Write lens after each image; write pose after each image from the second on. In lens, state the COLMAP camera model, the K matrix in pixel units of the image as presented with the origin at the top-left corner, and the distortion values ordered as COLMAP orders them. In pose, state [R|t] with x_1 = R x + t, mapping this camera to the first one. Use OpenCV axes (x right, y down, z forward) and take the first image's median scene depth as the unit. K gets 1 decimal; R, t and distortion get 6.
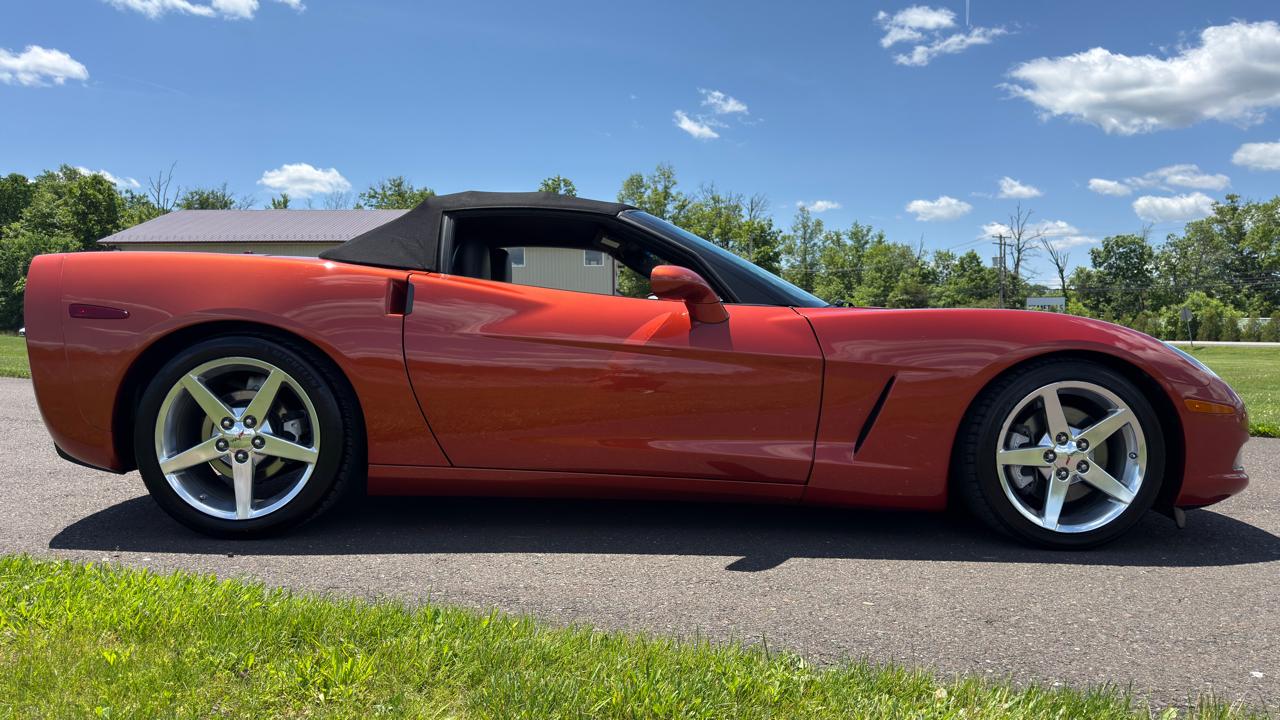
lens RADIAL K [[905.2, 0, 640.0], [0, 905.2, 360.0], [0, 0, 1]] dist [0.038859, -0.052612]
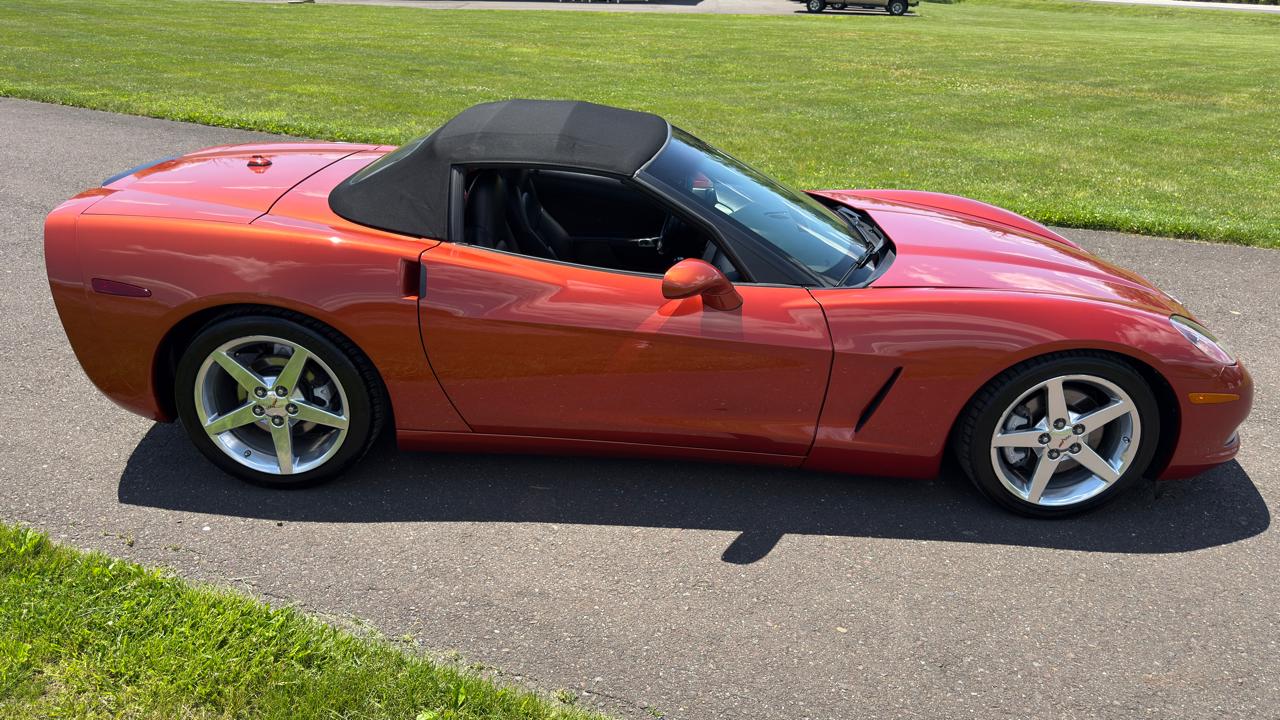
lens RADIAL K [[911.5, 0, 646.1], [0, 911.5, 350.9], [0, 0, 1]] dist [0.033376, -0.047091]
pose [[0.999001, 0.030294, -0.032865, 0.027176], [-0.016269, 0.931290, 0.363916, -0.360534], [0.041631, -0.363018, 0.930852, 0.044608]]
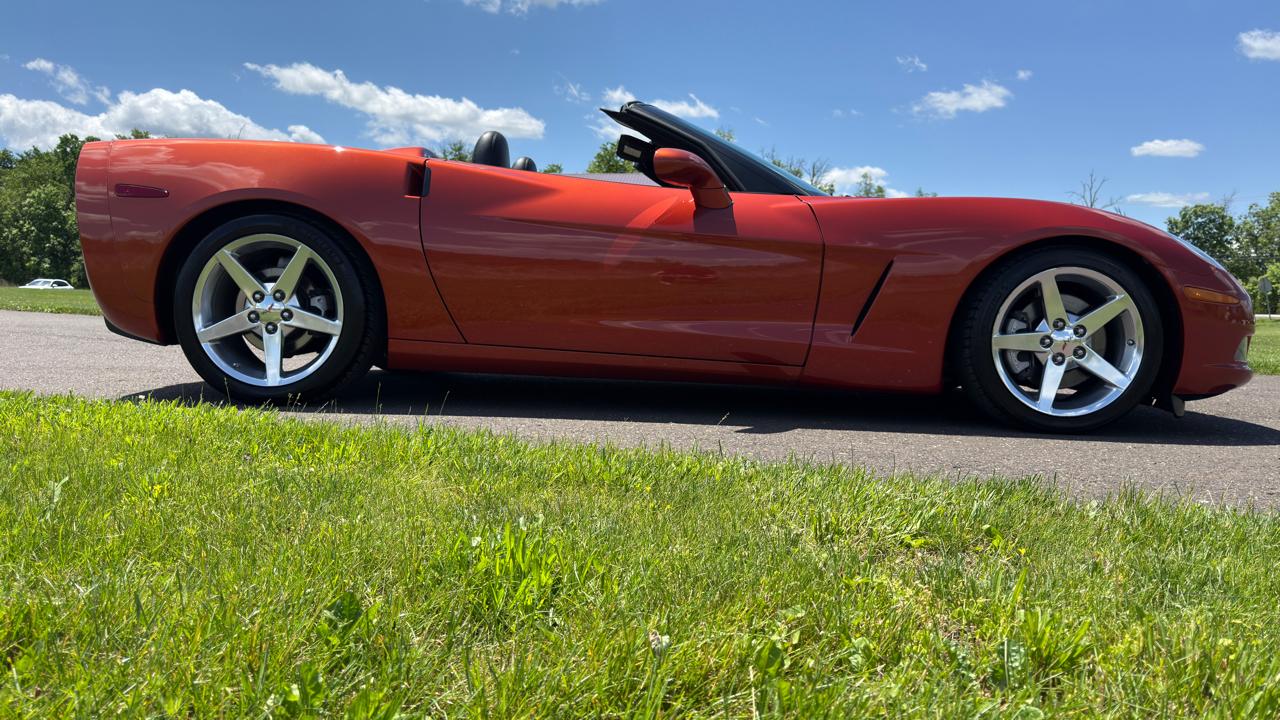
lens RADIAL K [[909.2, 0, 642.0], [0, 909.2, 362.7], [0, 0, 1]] dist [0.035795, -0.053535]
pose [[0.997974, 0.017188, -0.061252, 0.062645], [-0.015070, 0.999278, 0.034873, 0.100201], [0.061807, -0.033880, 0.997513, -0.045562]]
